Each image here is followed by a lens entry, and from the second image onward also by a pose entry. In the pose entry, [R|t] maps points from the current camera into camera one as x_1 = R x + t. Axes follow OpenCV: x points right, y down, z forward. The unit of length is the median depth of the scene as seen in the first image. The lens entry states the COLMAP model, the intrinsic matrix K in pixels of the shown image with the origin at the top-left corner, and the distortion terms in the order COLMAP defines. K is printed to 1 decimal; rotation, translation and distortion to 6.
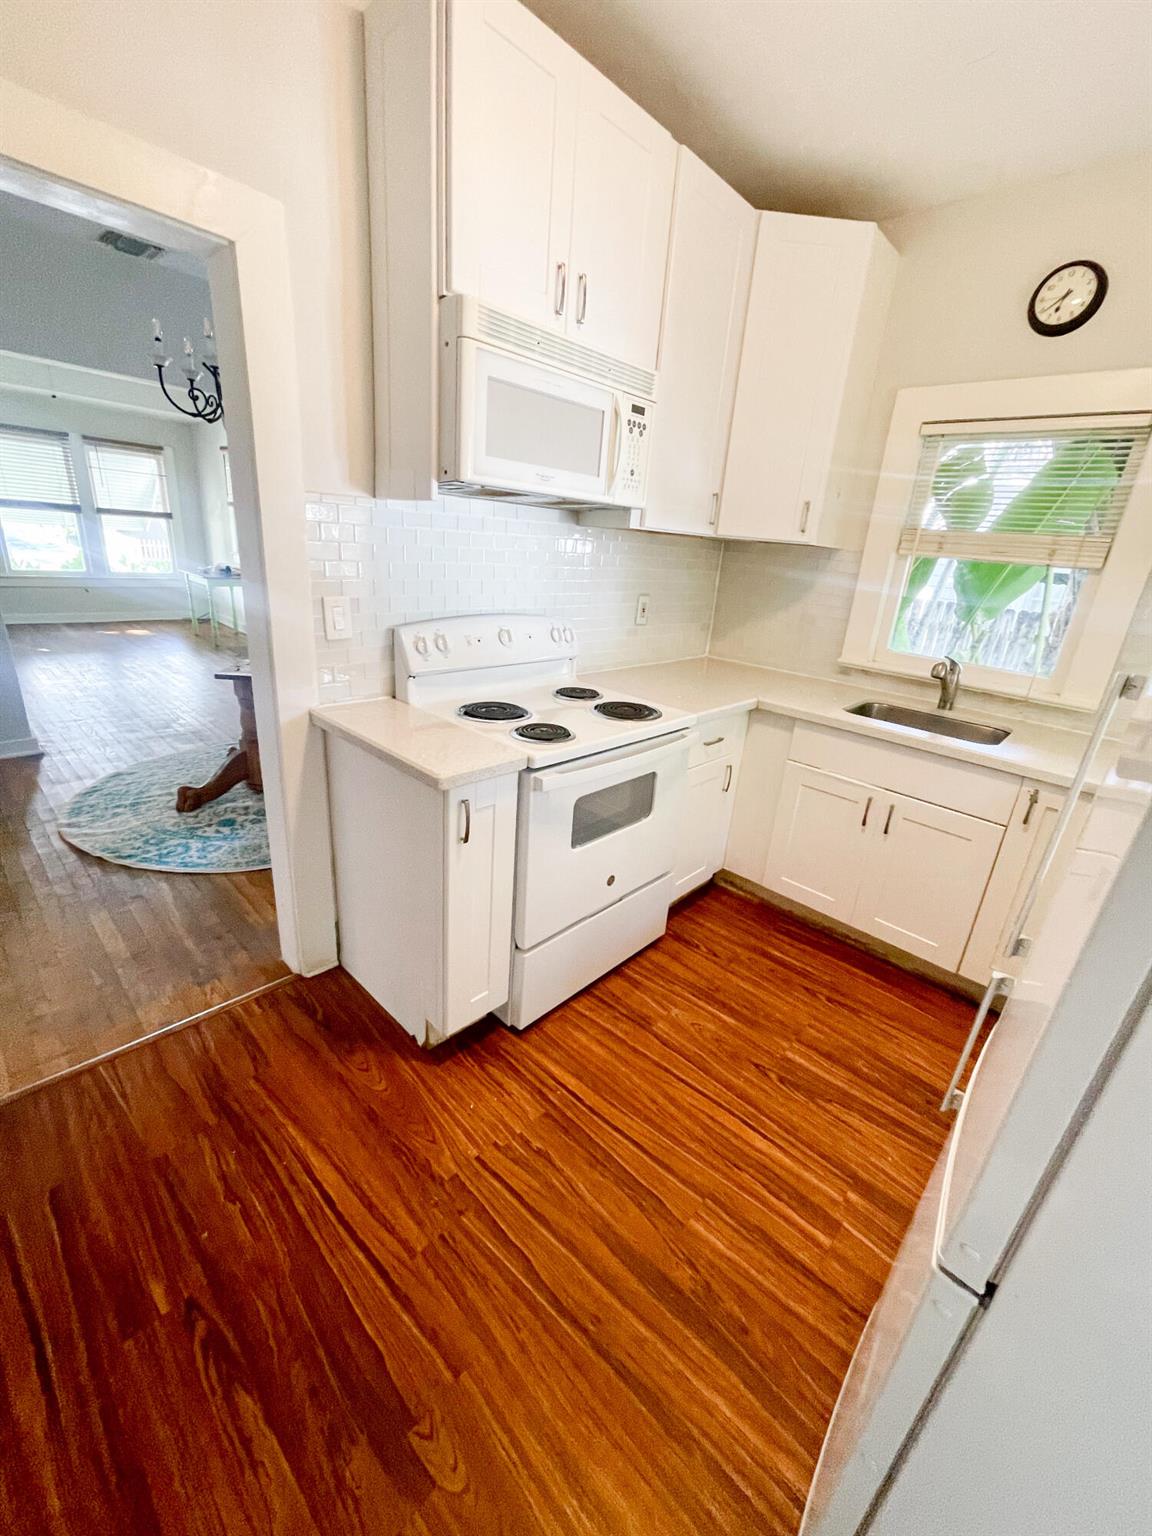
lens RADIAL K [[620.3, 0, 574.9], [0, 620.3, 765.6], [0, 0, 1]] dist [0.000934, 0.000052]
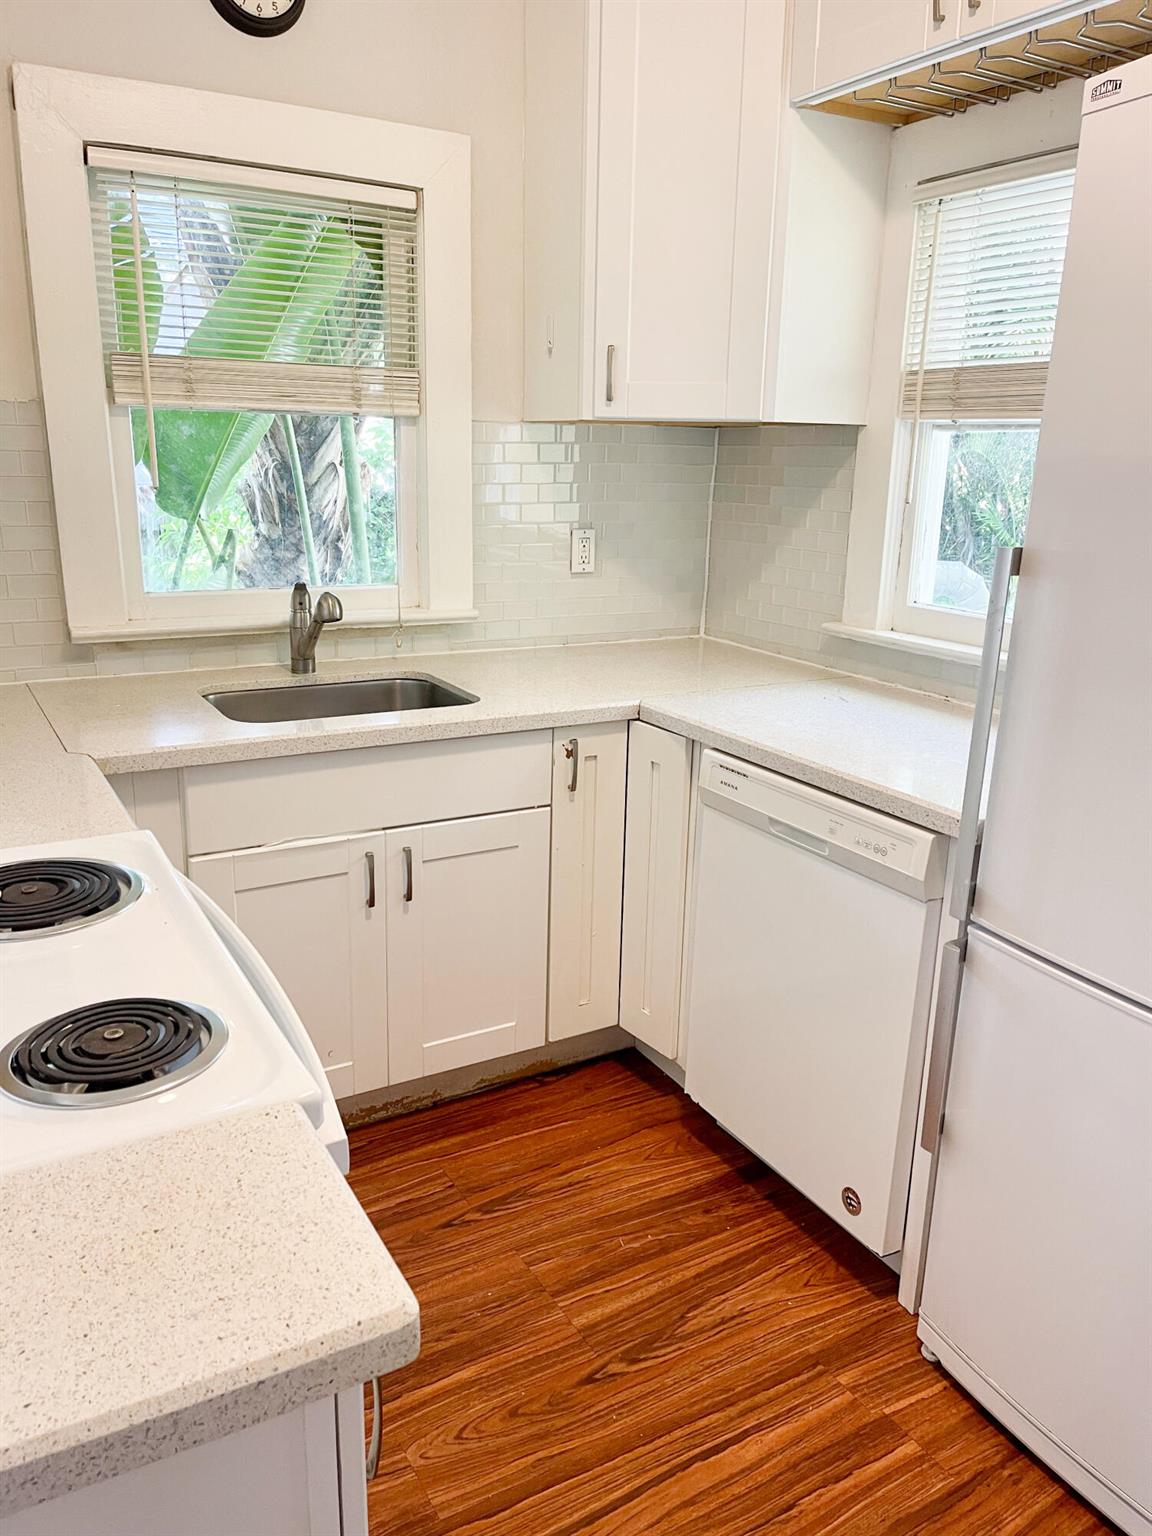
lens RADIAL K [[1160.7, 0, 575.9], [0, 1160.7, 771.4], [0, 0, 1]] dist [0.005489, -0.024696]
pose [[0.281021, -0.325899, 0.902672, -0.434867], [0.327463, 0.916690, 0.229014, -0.222835], [-0.902106, 0.231234, 0.364329, 0.532040]]
